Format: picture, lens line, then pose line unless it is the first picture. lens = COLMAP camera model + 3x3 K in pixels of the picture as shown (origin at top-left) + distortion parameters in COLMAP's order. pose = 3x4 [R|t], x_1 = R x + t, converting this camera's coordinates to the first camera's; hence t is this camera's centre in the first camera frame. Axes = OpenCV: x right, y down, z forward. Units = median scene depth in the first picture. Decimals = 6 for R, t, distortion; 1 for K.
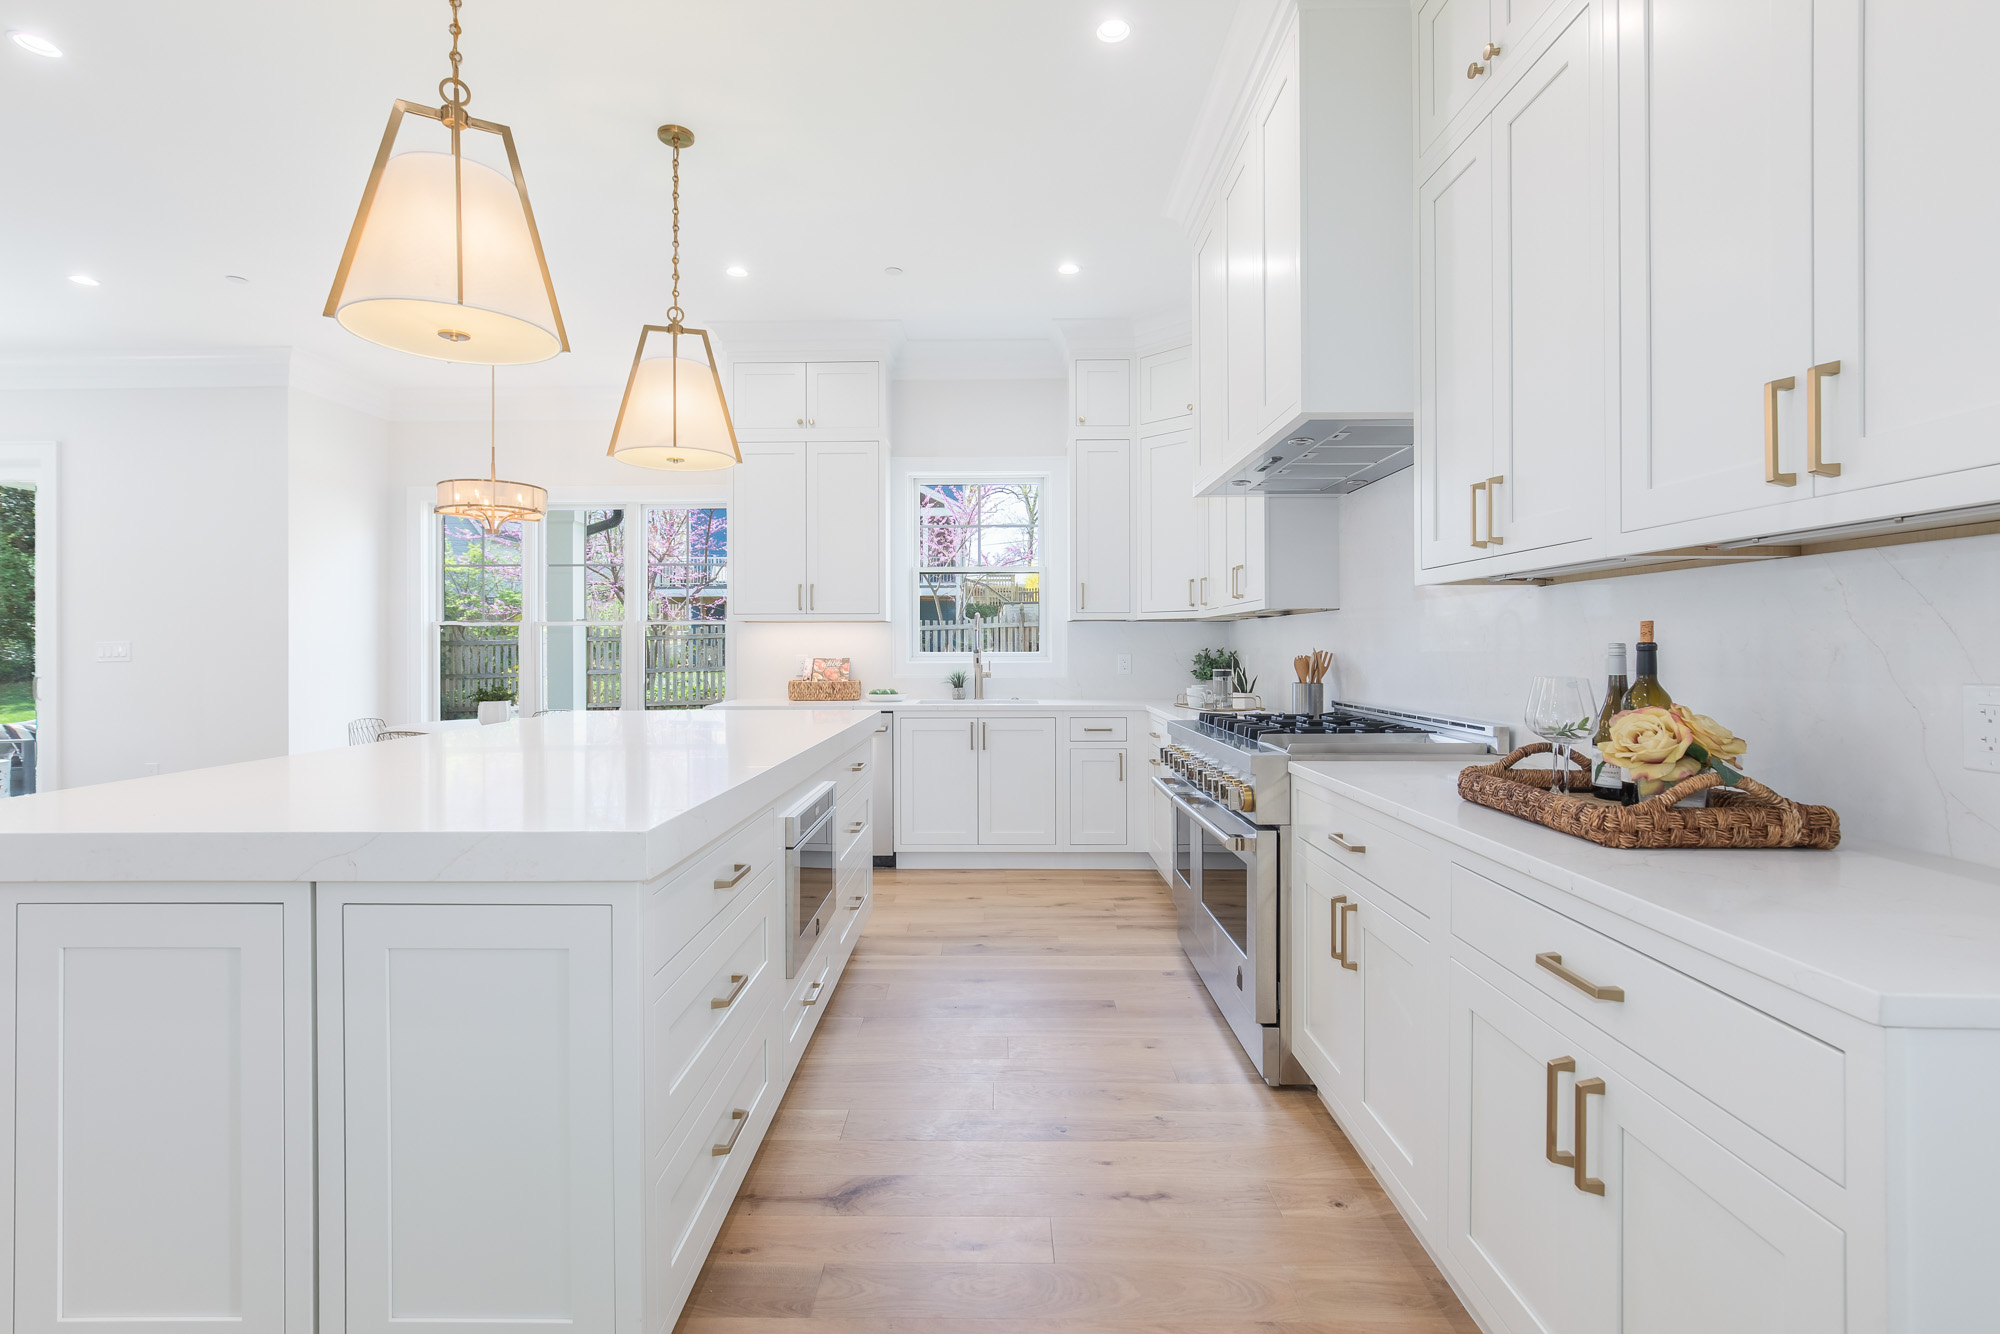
lens RADIAL K [[903.4, 0, 1000.0], [0, 903.4, 667.0], [0, 0, 1]] dist [0.000849, 0.000127]
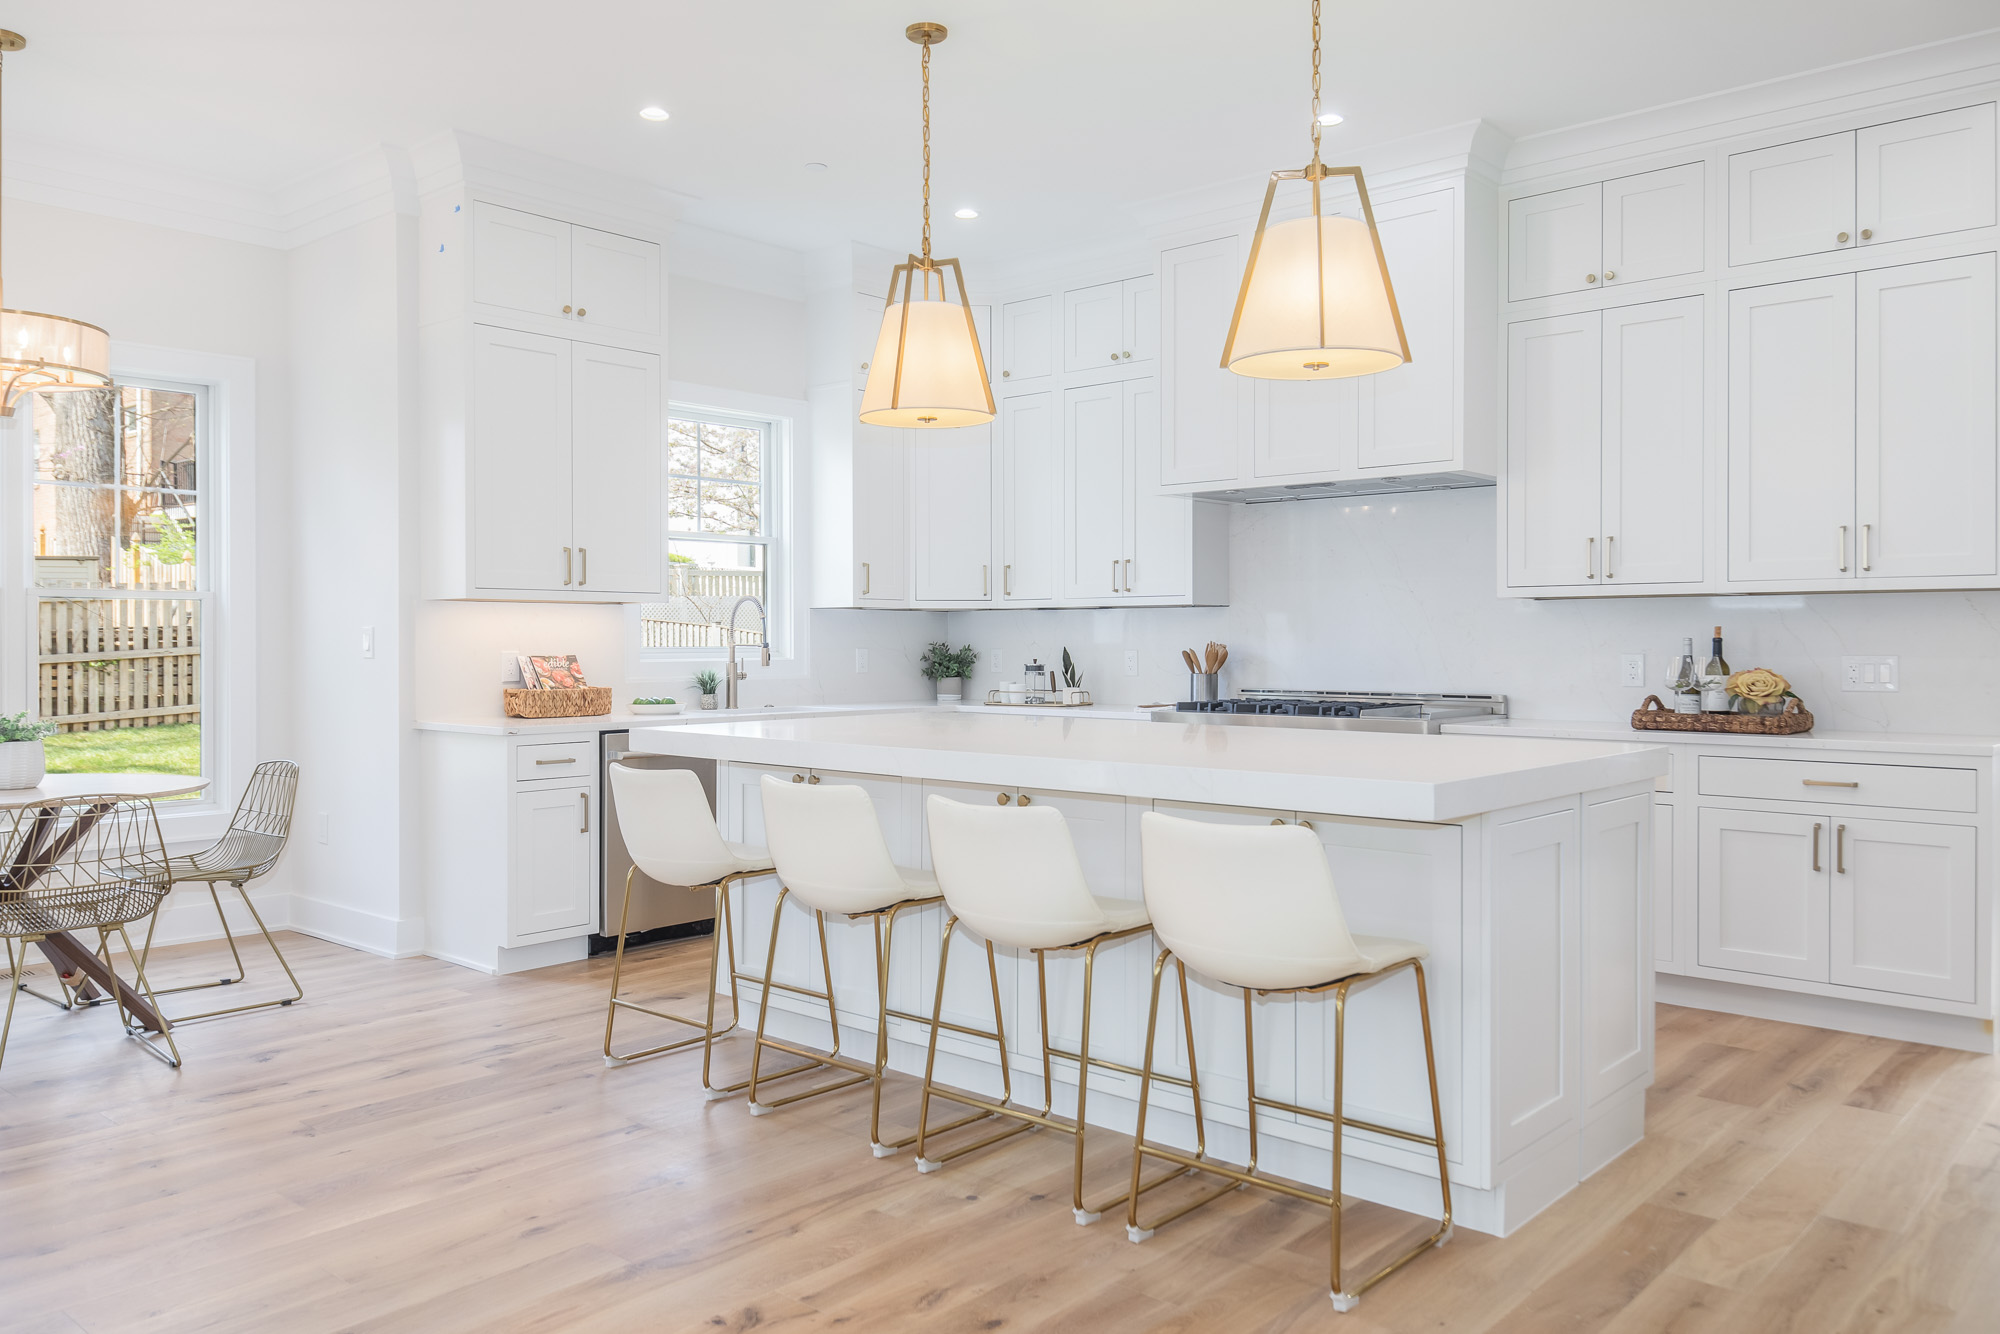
lens RADIAL K [[1499.0, 0, 995.2], [0, 1499.0, 652.7], [0, 0, 1]] dist [-0.002559, -0.001015]
pose [[0.665995, -0.005095, 0.745939, -0.849085], [0.015109, 0.999864, -0.006661, 0.000781], [-0.745803, 0.015707, 0.665981, 0.009340]]
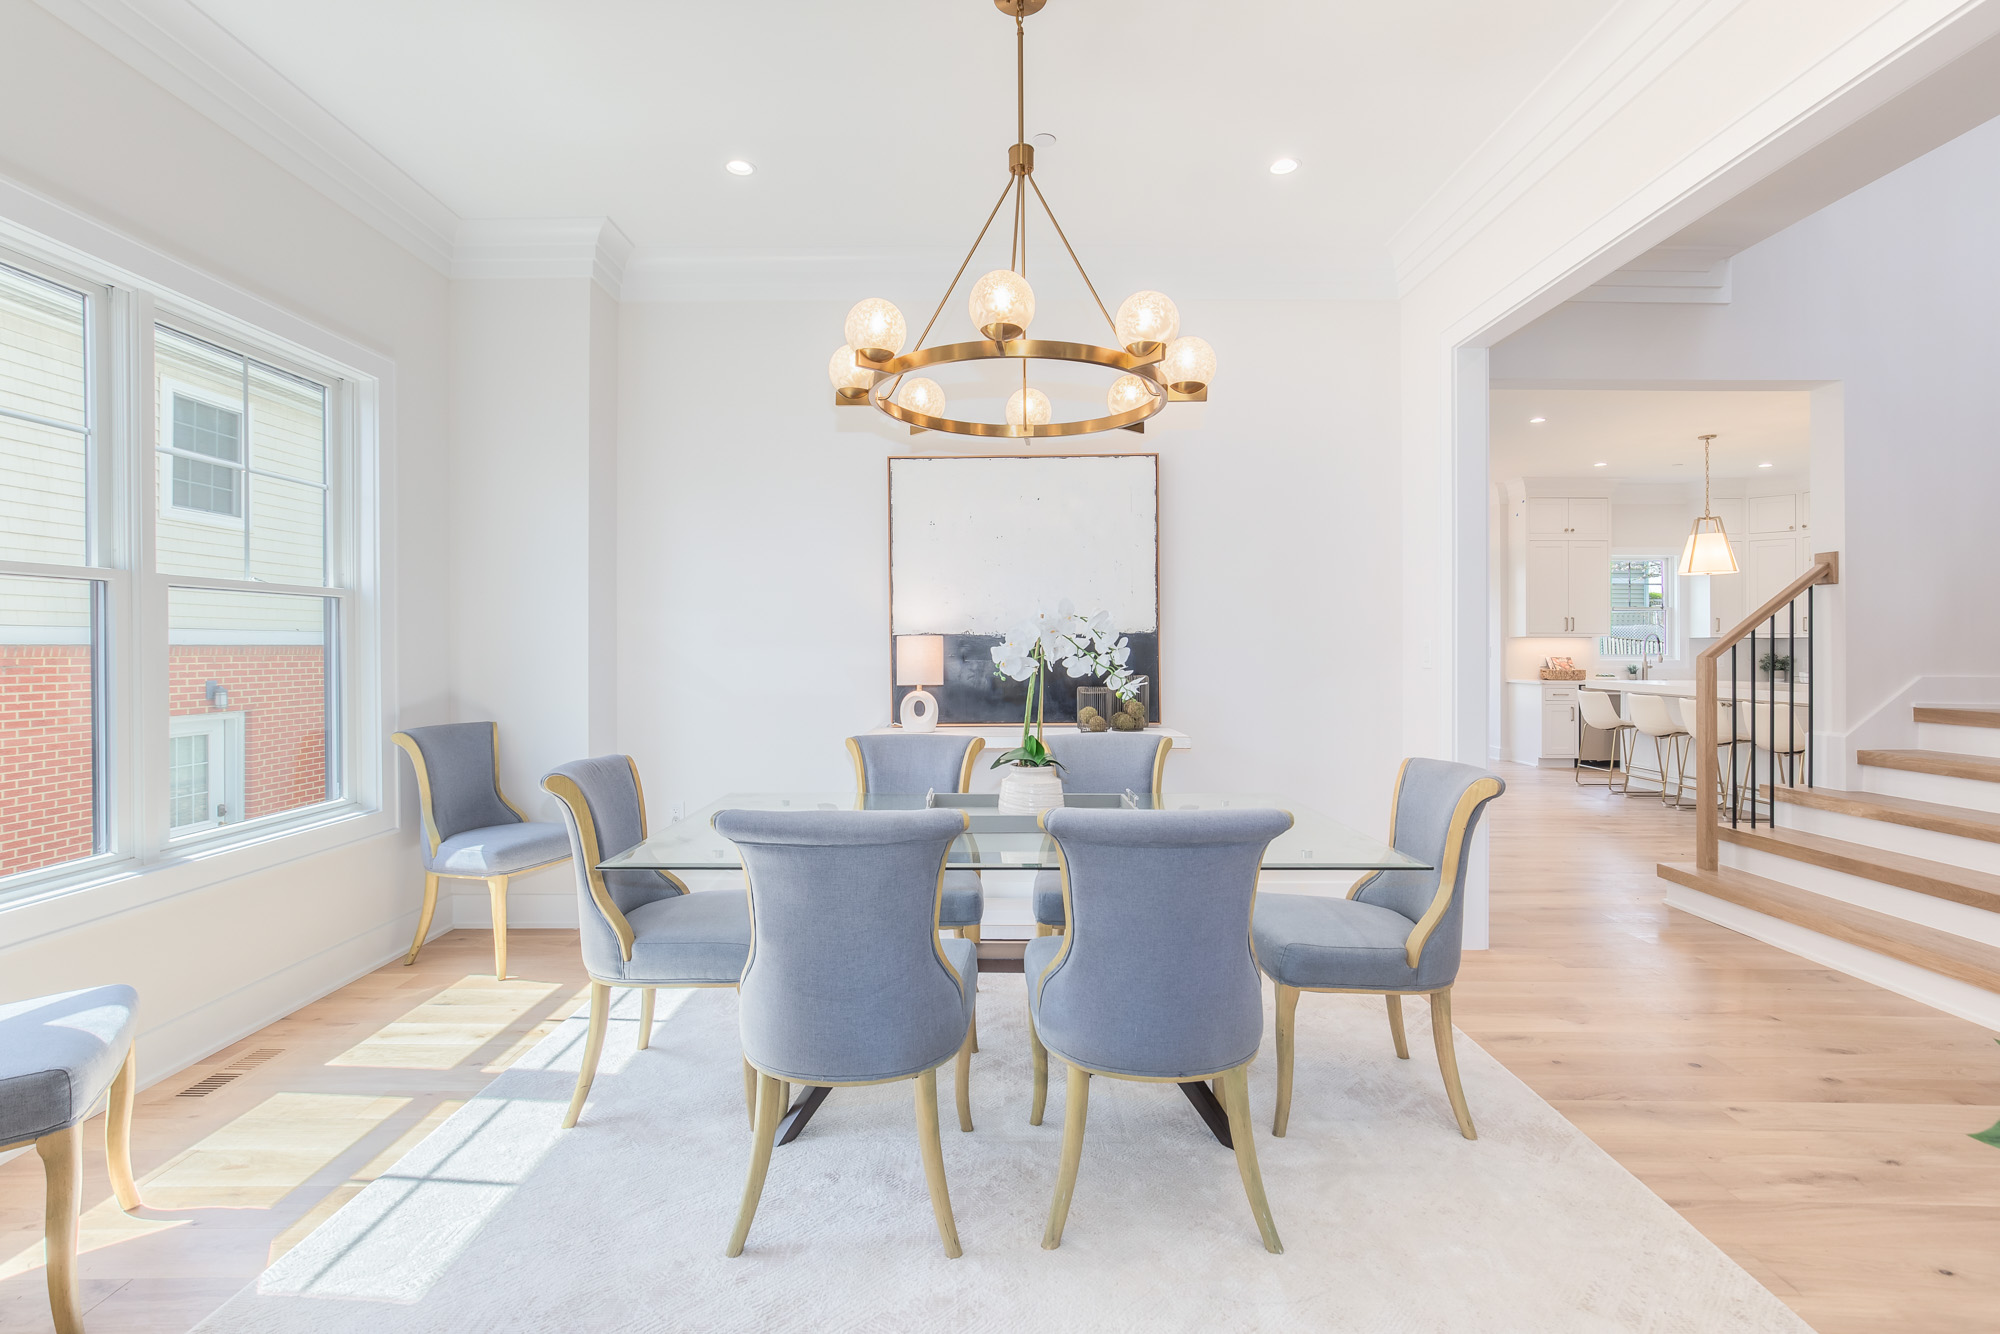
lens RADIAL K [[930.1, 0, 997.2], [0, 930.1, 646.0], [0, 0, 1]] dist [0.001149, 0.000107]
pose [[0.999989, 0.004373, -0.001434, -1.381900], [-0.004406, 0.999703, -0.023954, 0.018090], [0.001328, 0.023960, 0.999712, -0.901701]]
